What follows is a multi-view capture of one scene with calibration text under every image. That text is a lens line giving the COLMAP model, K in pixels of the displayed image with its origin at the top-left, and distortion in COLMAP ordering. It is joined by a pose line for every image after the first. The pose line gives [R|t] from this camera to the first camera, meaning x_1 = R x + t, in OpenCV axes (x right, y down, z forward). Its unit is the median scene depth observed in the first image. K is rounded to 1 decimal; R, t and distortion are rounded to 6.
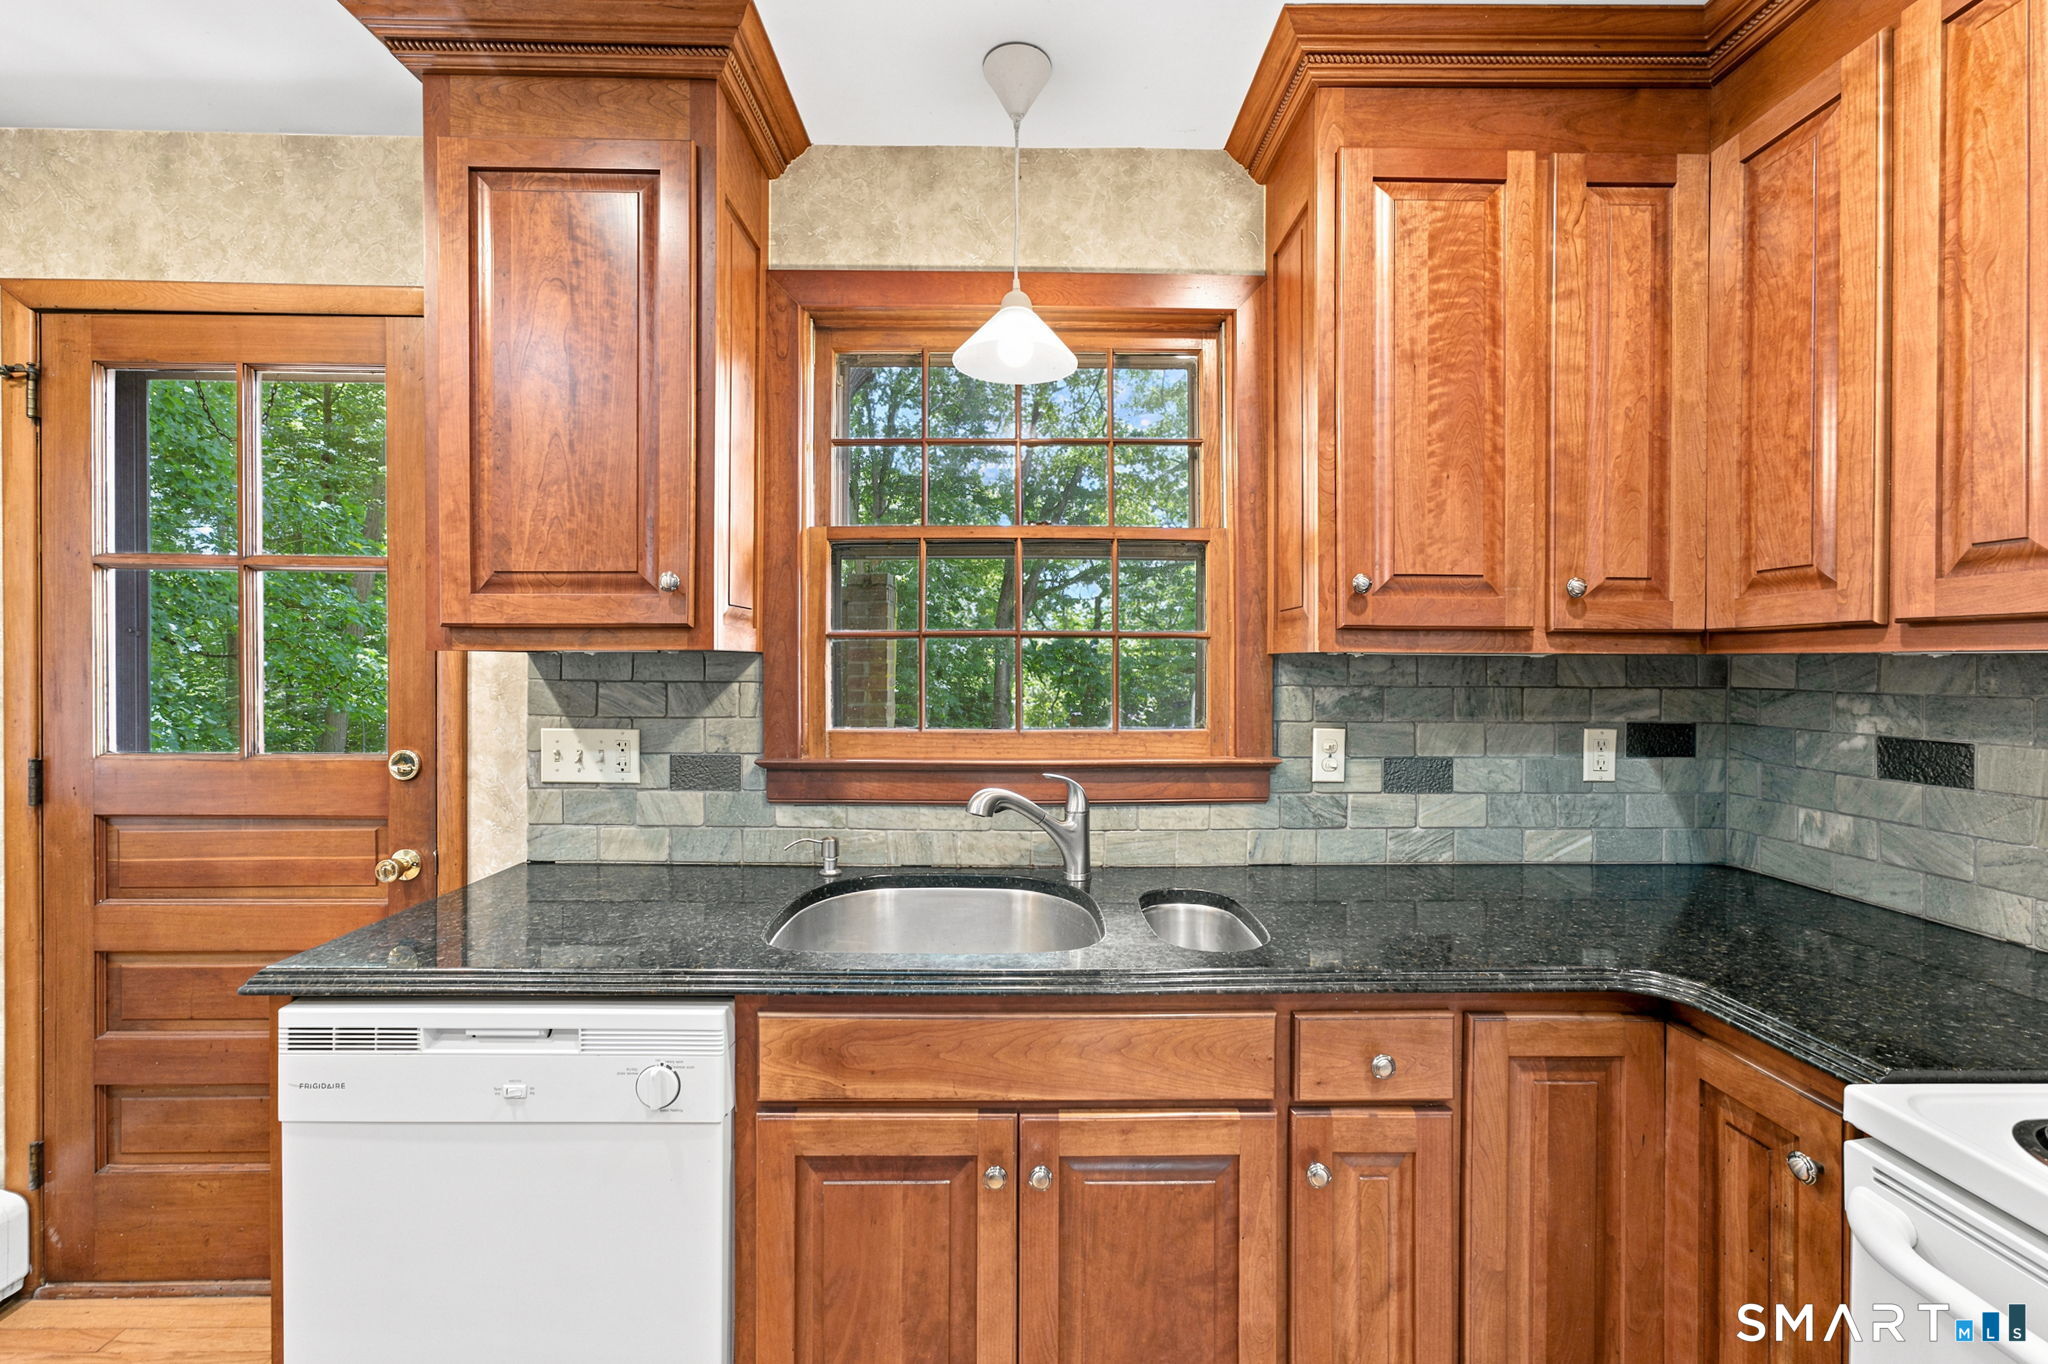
lens RADIAL K [[844.3, 0, 1026.2], [0, 844.3, 667.7], [0, 0, 1]] dist [-0.006929, 0.005113]
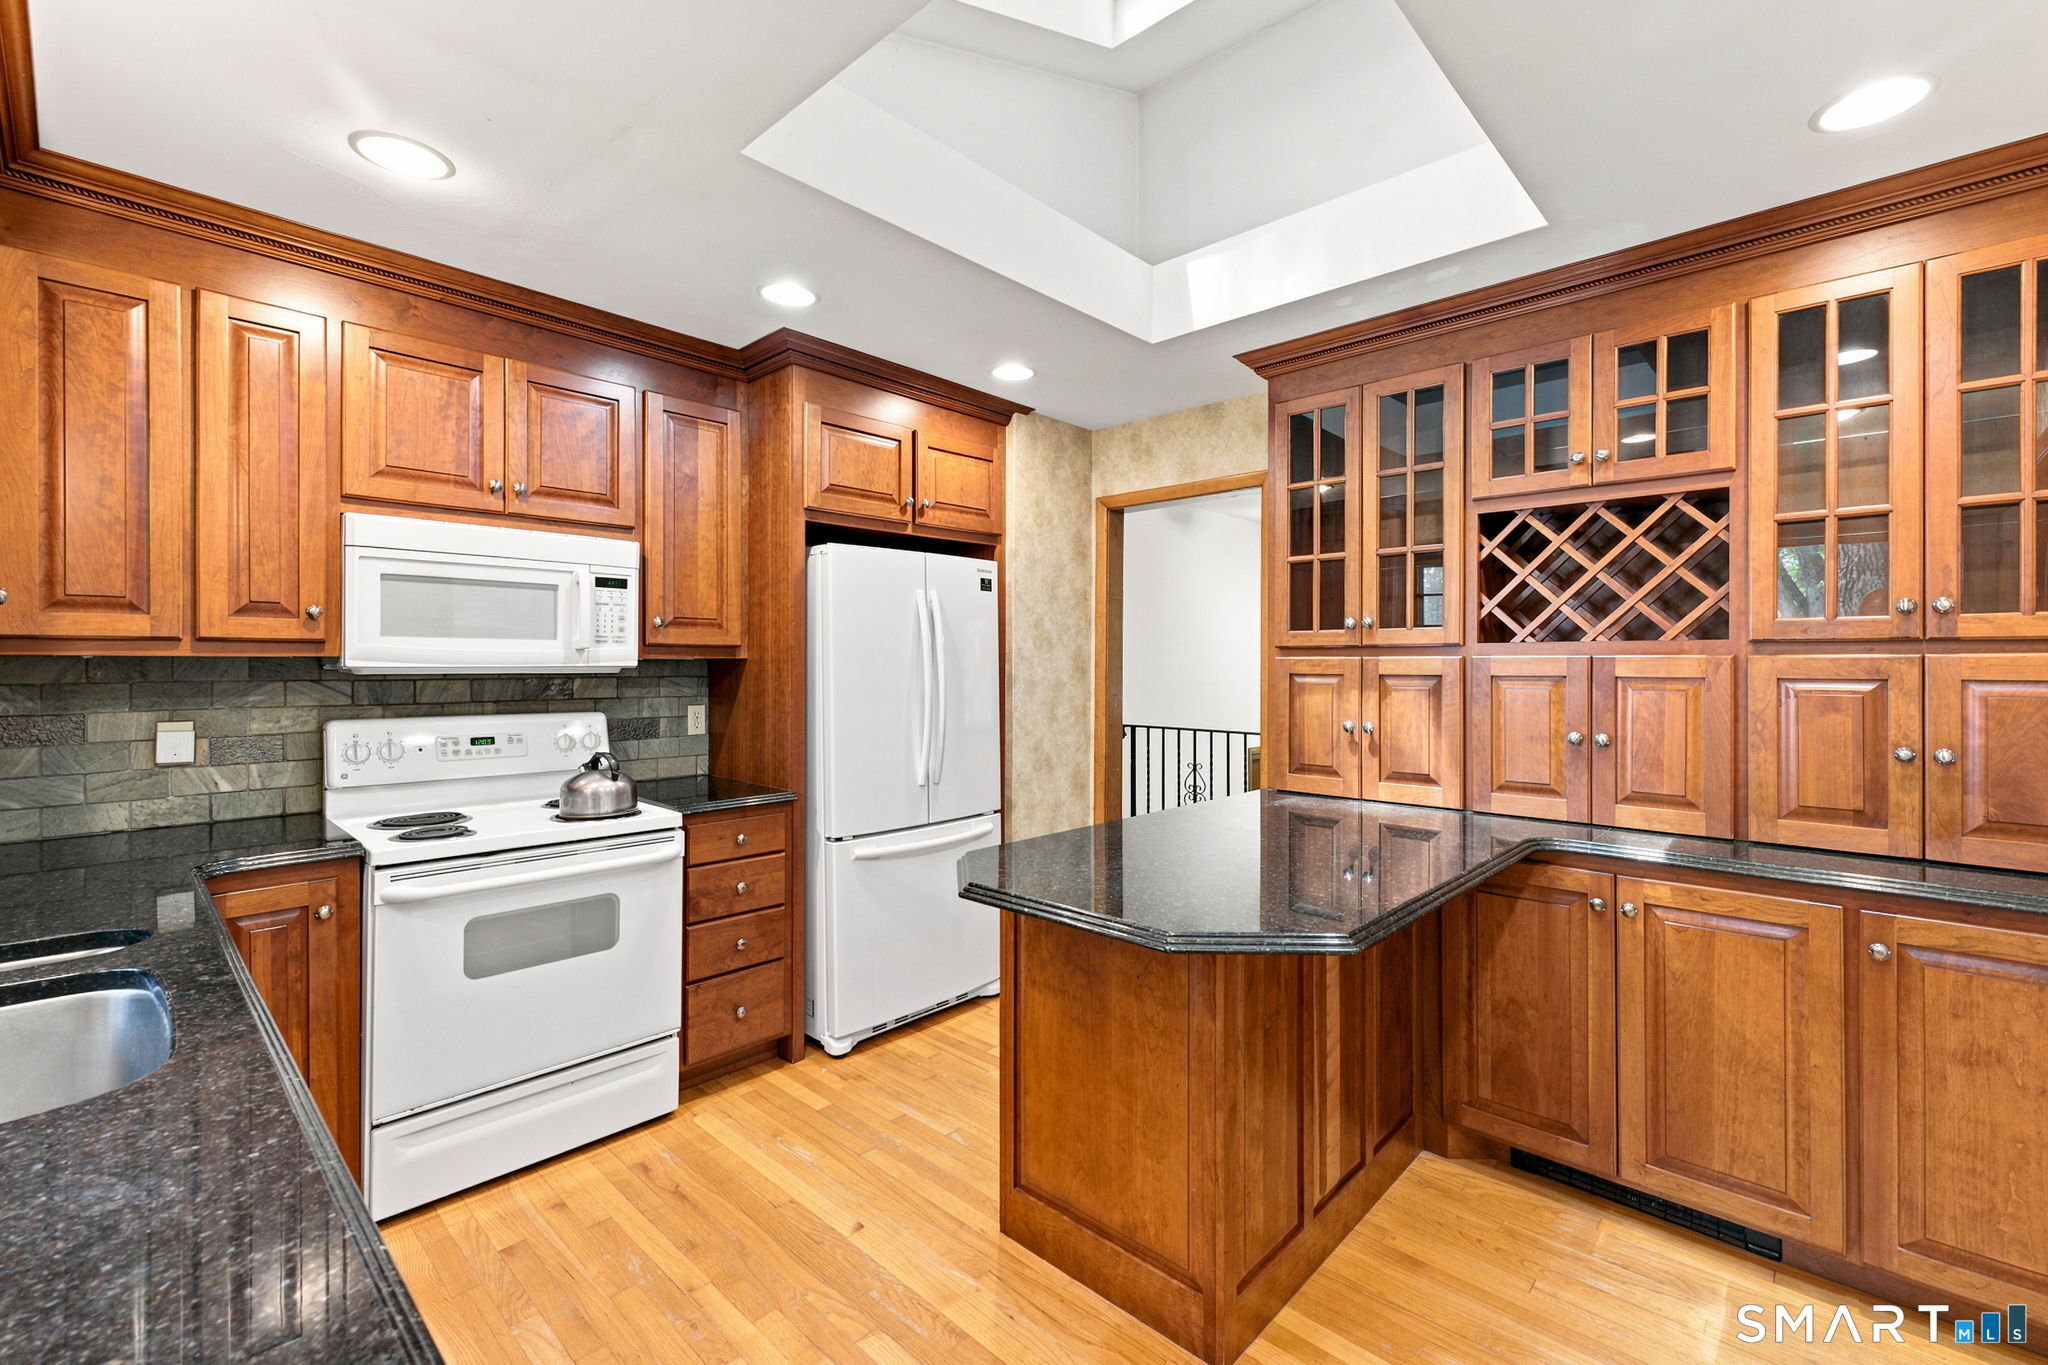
lens RADIAL K [[911.4, 0, 1026.9], [0, 911.4, 673.6], [0, 0, 1]] dist [-0.000493, -0.000592]
pose [[-0.727970, -0.012274, 0.685499, -1.183567], [0.000665, 0.999827, 0.018609, -0.012744], [-0.685608, 0.014002, -0.727836, 0.947541]]
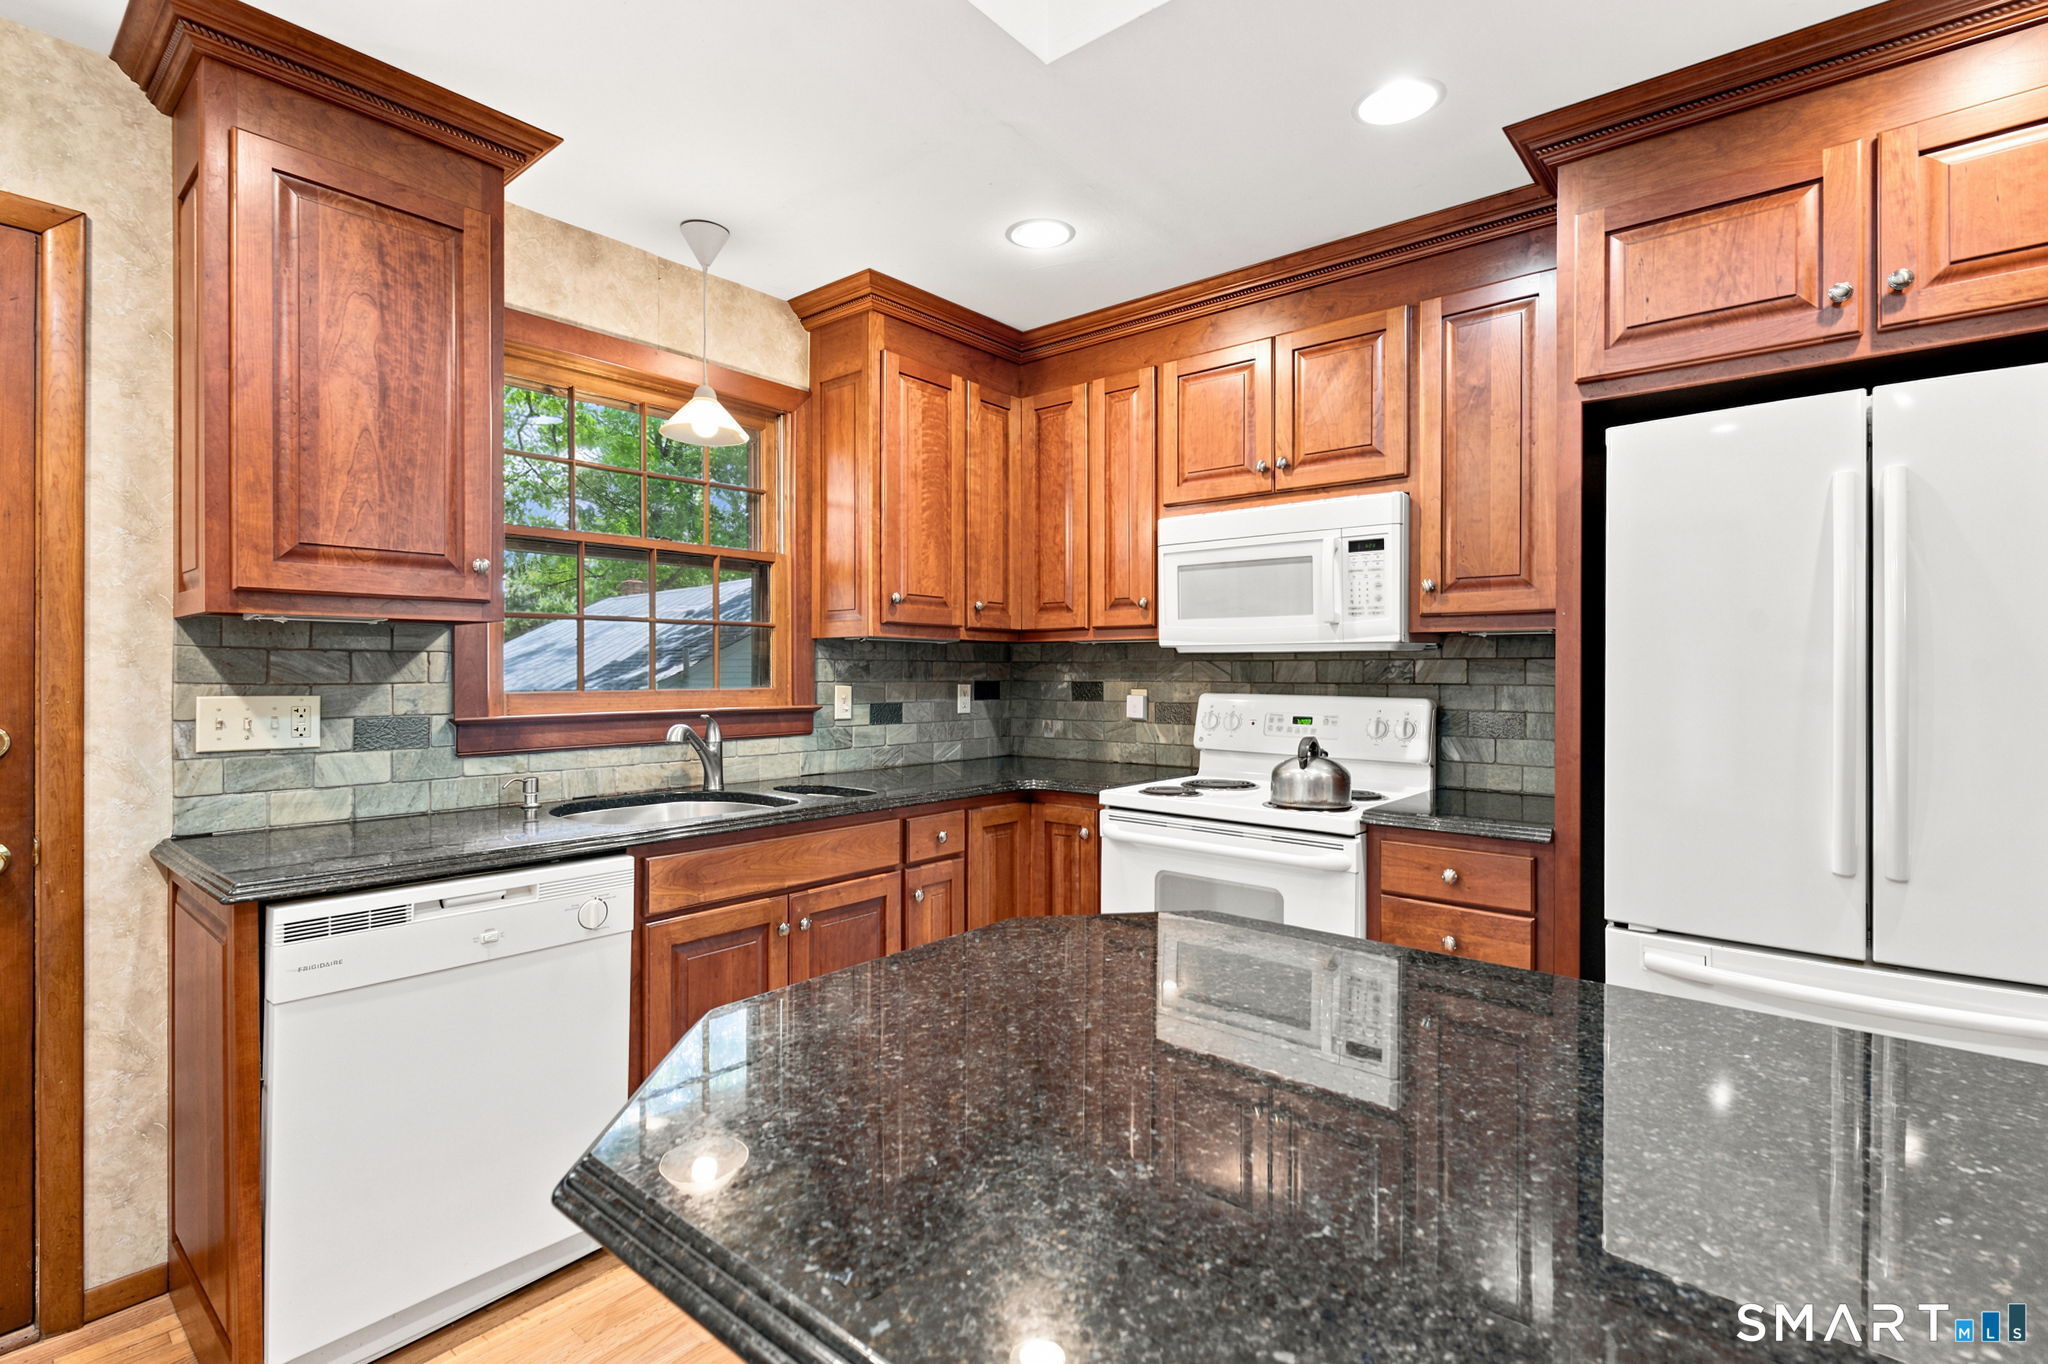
lens RADIAL K [[947.3, 0, 1024.0], [0, 947.3, 682.0], [0, 0, 1]] dist [-0.001558, -0.000260]
pose [[0.656502, -0.010511, 0.754251, -0.935536], [0.005292, 0.999942, 0.009328, 0.060931], [-0.754306, -0.002133, 0.656520, -0.522708]]
